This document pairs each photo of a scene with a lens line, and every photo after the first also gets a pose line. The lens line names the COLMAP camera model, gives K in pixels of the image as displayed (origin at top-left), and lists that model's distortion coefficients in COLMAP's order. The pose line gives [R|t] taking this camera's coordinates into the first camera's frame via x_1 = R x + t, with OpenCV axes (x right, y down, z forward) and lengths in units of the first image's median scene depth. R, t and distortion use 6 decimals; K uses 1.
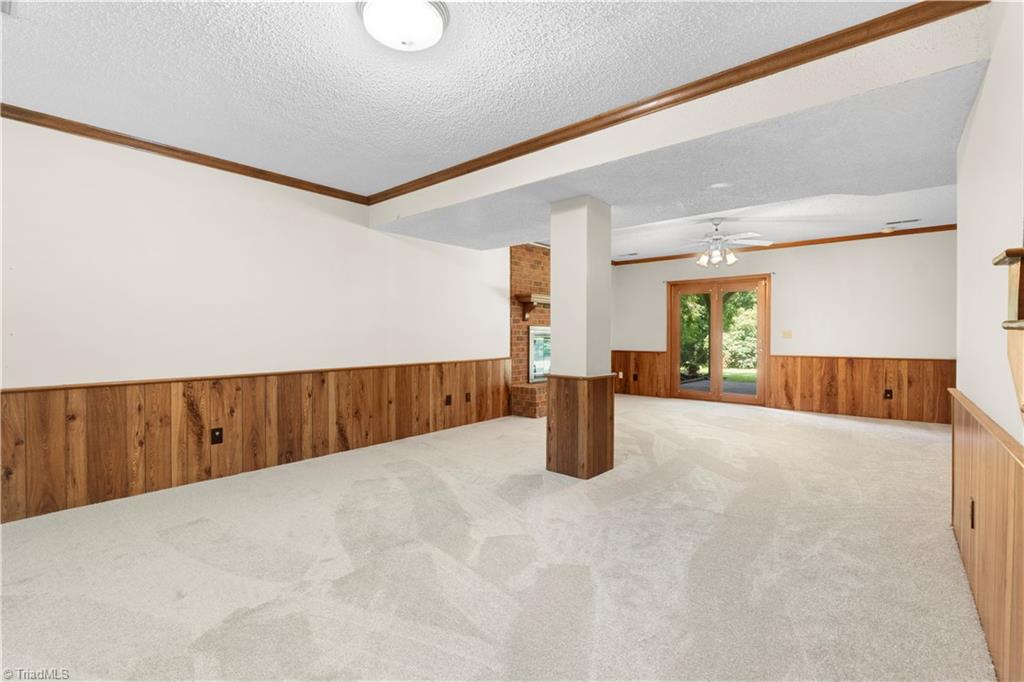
lens RADIAL K [[453.3, 0, 515.0], [0, 453.3, 334.2], [0, 0, 1]] dist [-0.009482, -0.000535]
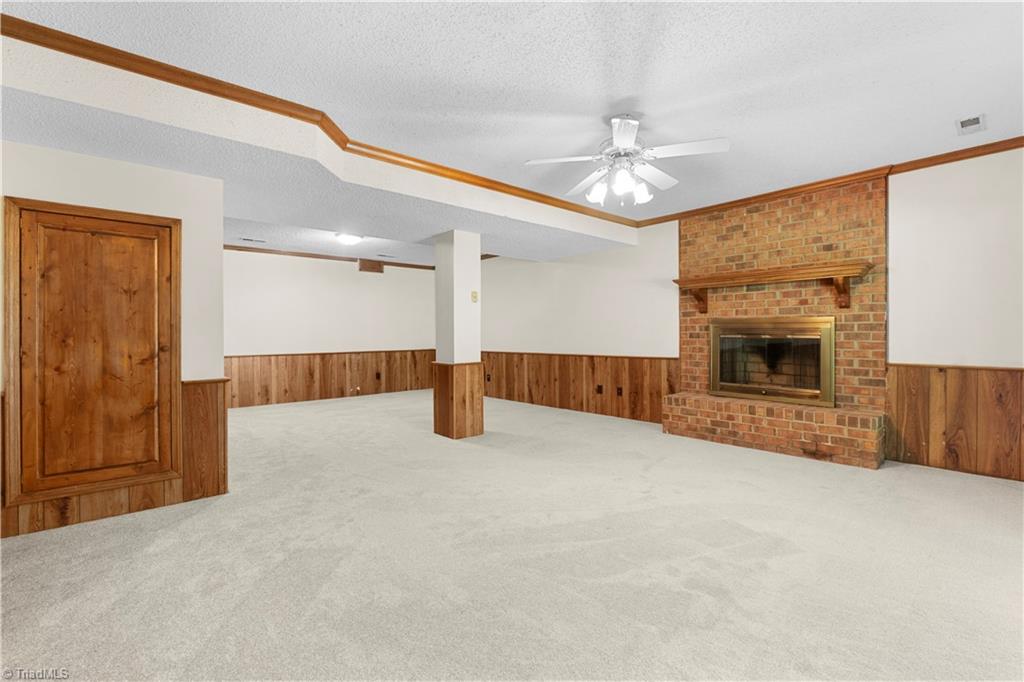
lens RADIAL K [[453.3, 0, 513.8], [0, 453.3, 335.9], [0, 0, 1]] dist [-0.009482, -0.000535]
pose [[-0.141734, 0.005983, -0.989887, 1.012755], [0.004508, 0.999975, 0.005399, 0.005160], [0.989895, -0.003697, -0.141757, 0.956749]]
